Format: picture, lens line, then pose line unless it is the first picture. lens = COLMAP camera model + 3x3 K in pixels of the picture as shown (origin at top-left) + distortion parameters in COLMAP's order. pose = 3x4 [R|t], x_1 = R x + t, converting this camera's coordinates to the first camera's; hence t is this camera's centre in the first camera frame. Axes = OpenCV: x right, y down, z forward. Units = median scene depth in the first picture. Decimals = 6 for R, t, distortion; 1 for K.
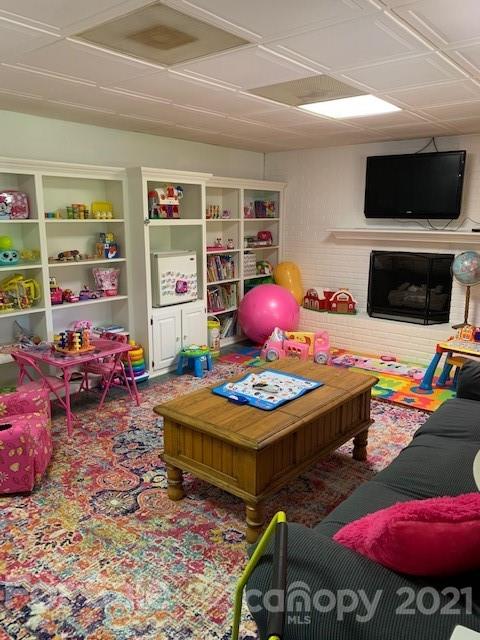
lens RADIAL K [[489.3, 0, 240.0], [0, 489.3, 320.0], [0, 0, 1]] dist [0.071332, -0.081071]
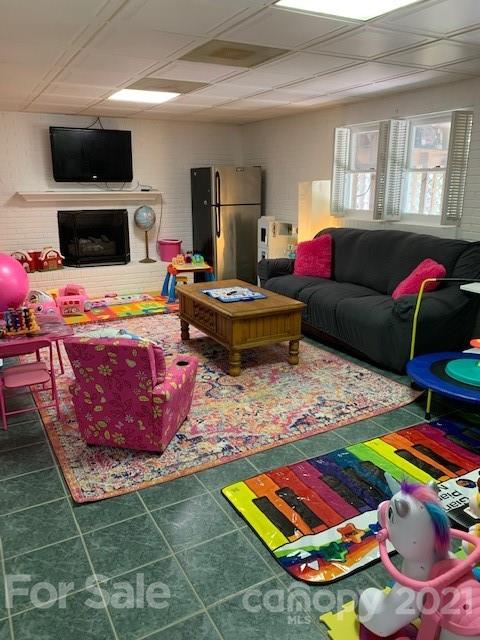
lens RADIAL K [[489.3, 0, 240.0], [0, 489.3, 320.0], [0, 0, 1]] dist [0.071332, -0.081071]
pose [[0.369347, -0.254107, 0.893875, -0.758634], [0.203713, 0.960632, 0.188910, -0.034351], [-0.906688, 0.112321, 0.406572, 0.217942]]
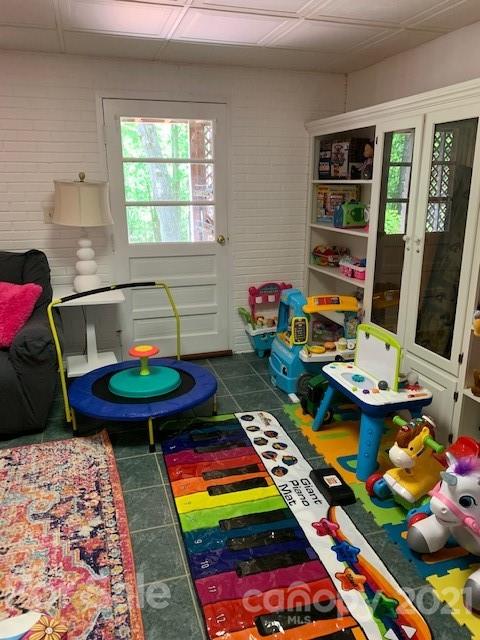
lens RADIAL K [[489.3, 0, 240.0], [0, 489.3, 320.0], [0, 0, 1]] dist [0.071332, -0.081071]
pose [[-0.839353, -0.145480, 0.523759, -0.474286], [0.107928, 0.899739, 0.422873, -0.096928], [-0.532765, 0.411467, -0.739497, 0.573054]]
